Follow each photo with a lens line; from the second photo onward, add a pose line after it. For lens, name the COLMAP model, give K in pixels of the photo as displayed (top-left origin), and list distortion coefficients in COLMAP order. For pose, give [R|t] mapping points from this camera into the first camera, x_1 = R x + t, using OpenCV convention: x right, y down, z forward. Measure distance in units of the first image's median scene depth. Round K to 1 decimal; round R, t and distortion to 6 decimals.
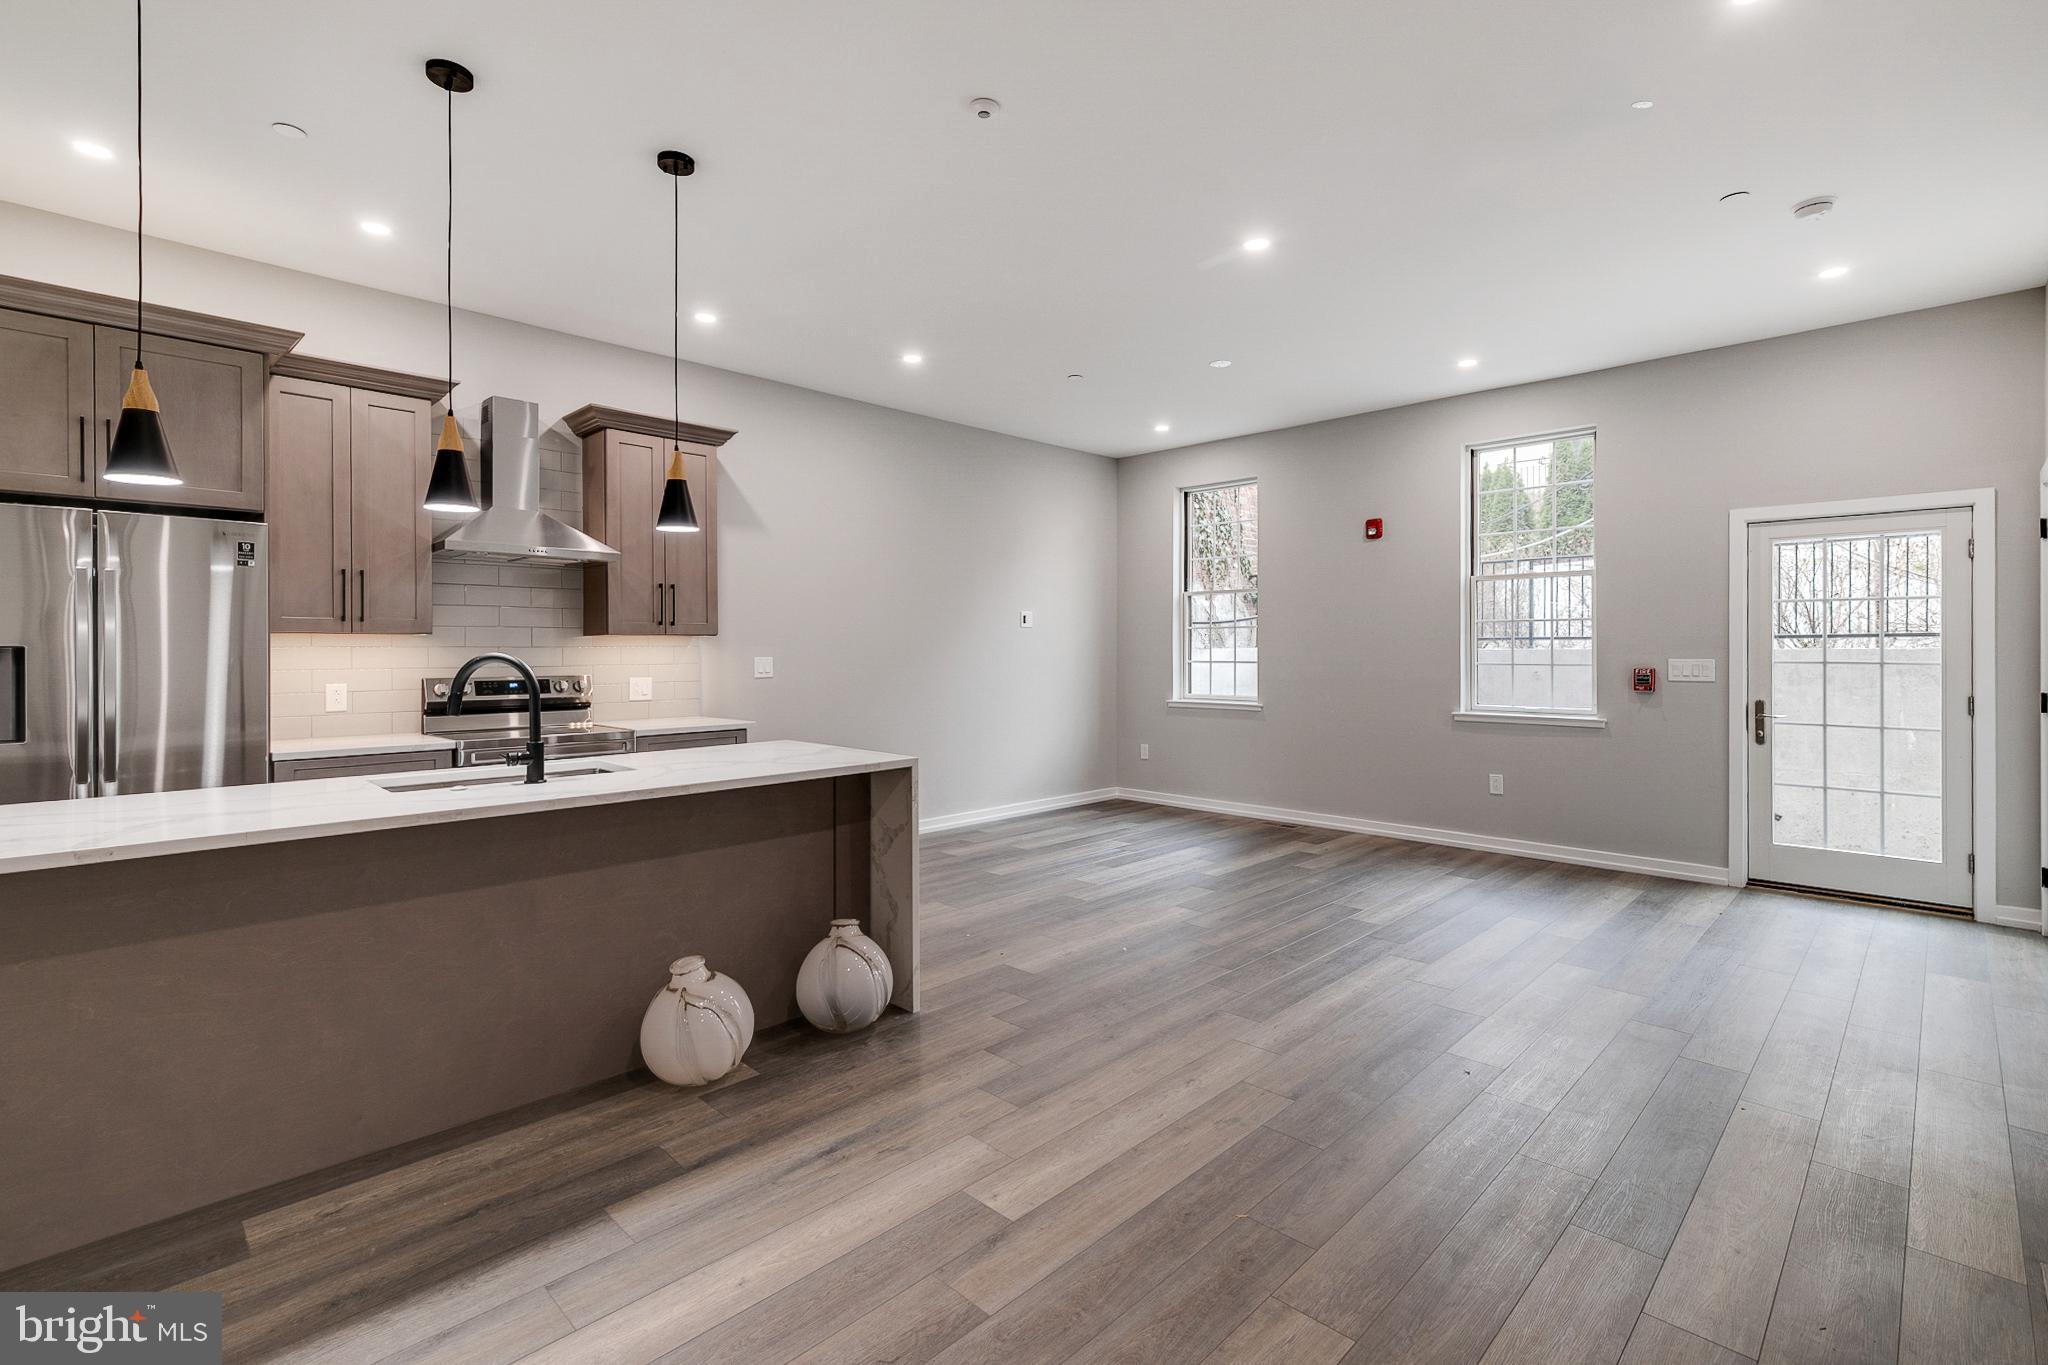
lens RADIAL K [[938.3, 0, 1026.2], [0, 938.3, 649.8], [0, 0, 1]] dist [-0.000343, 0.000089]
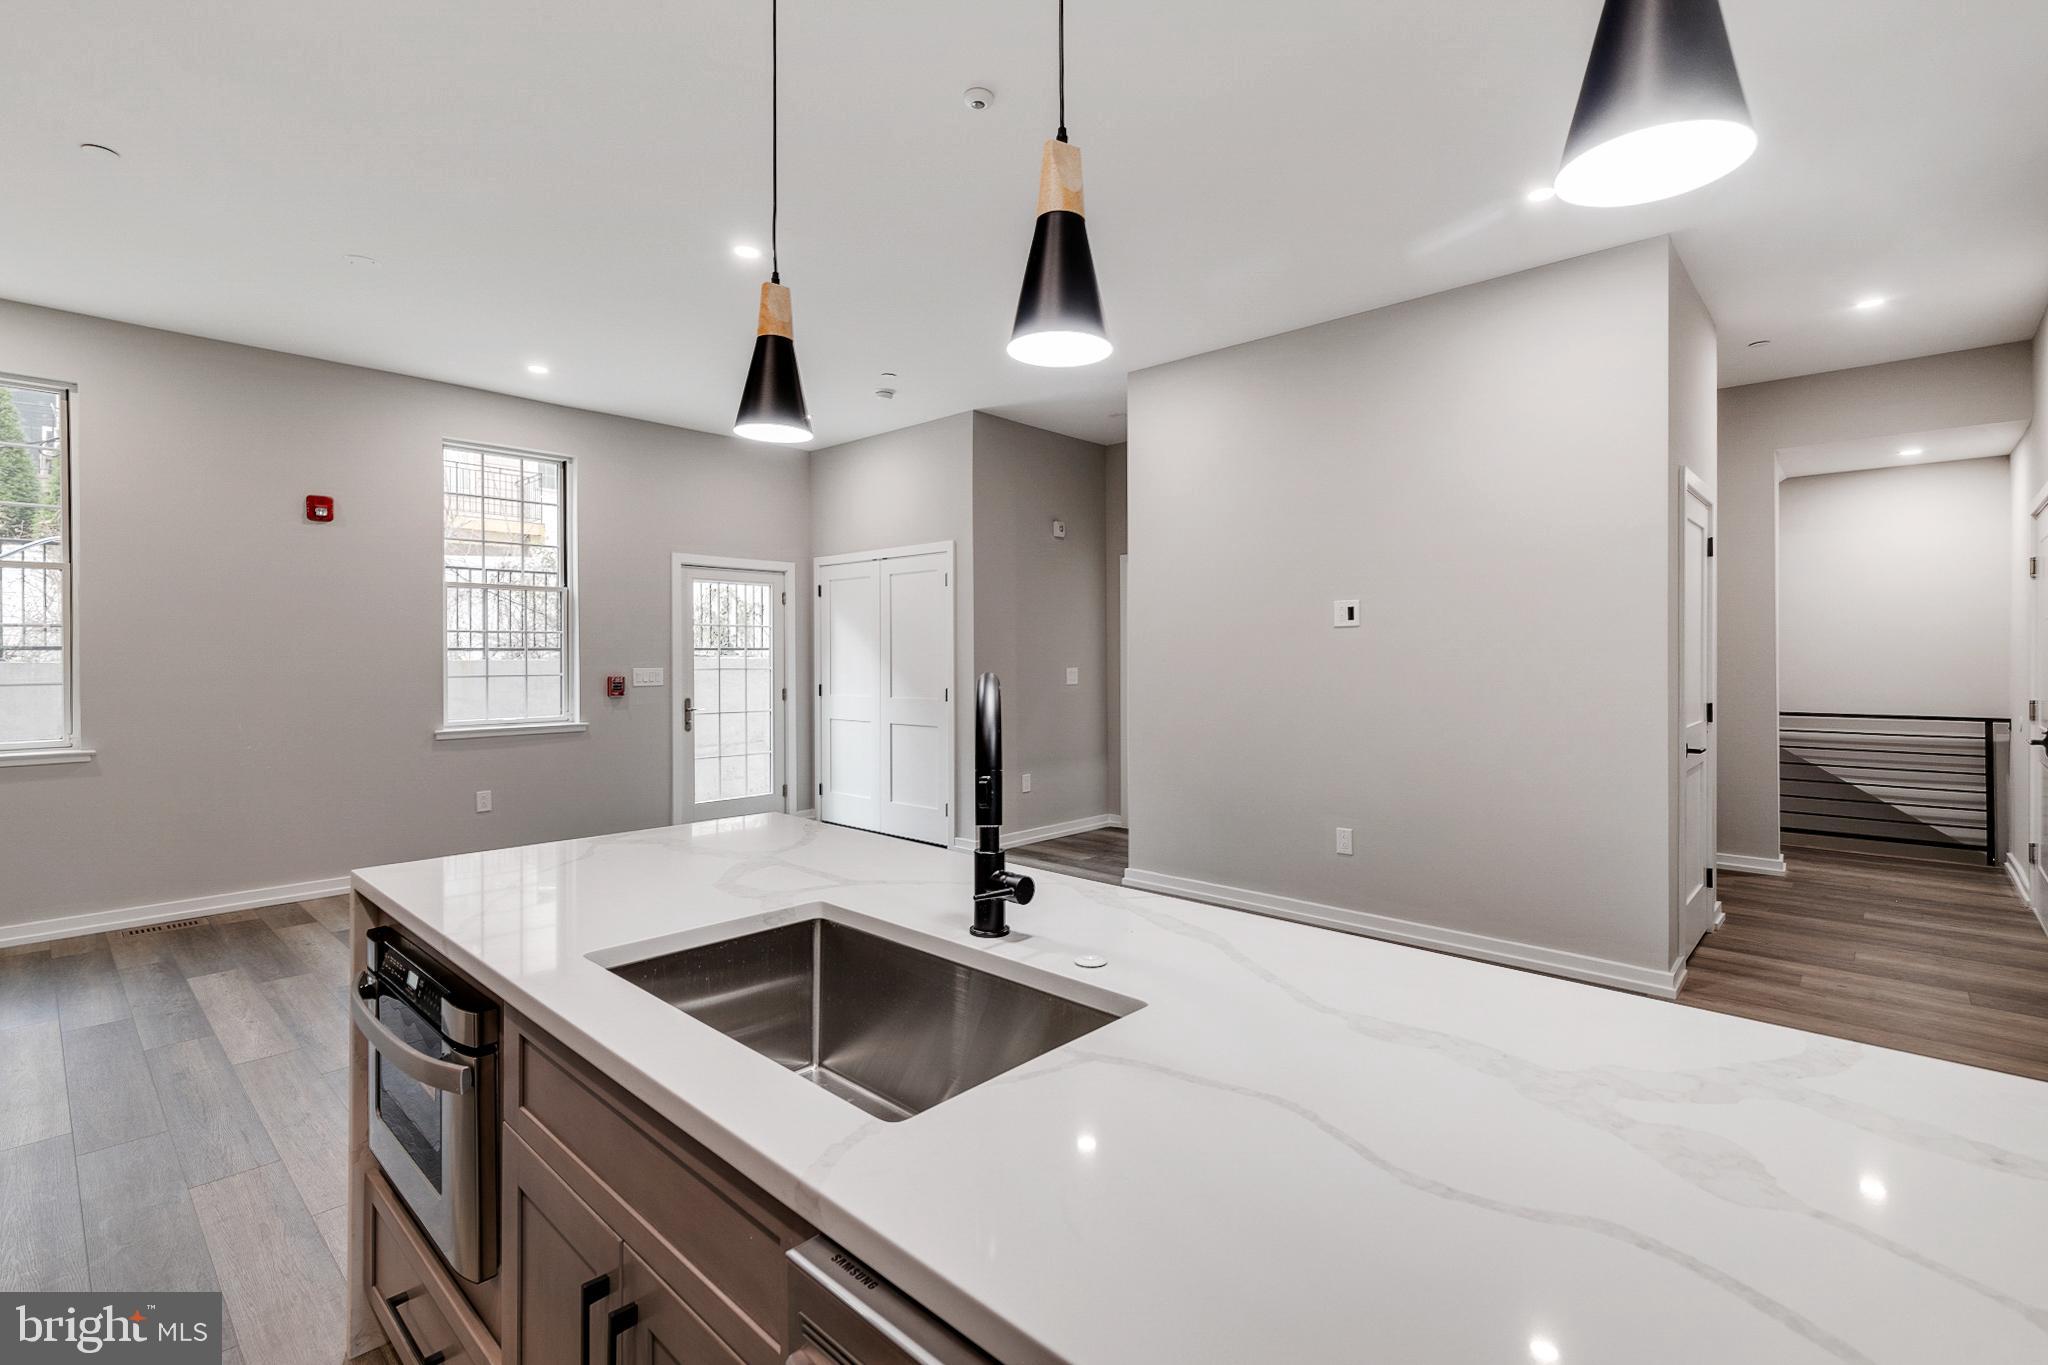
lens RADIAL K [[925.7, 0, 1028.6], [0, 925.7, 662.2], [0, 0, 1]] dist [0.005871, -0.001823]
pose [[-0.047540, -0.002331, 0.998867, -0.508665], [0.006846, 0.999973, 0.002659, 0.002473], [-0.998846, 0.006965, -0.047523, 0.526762]]
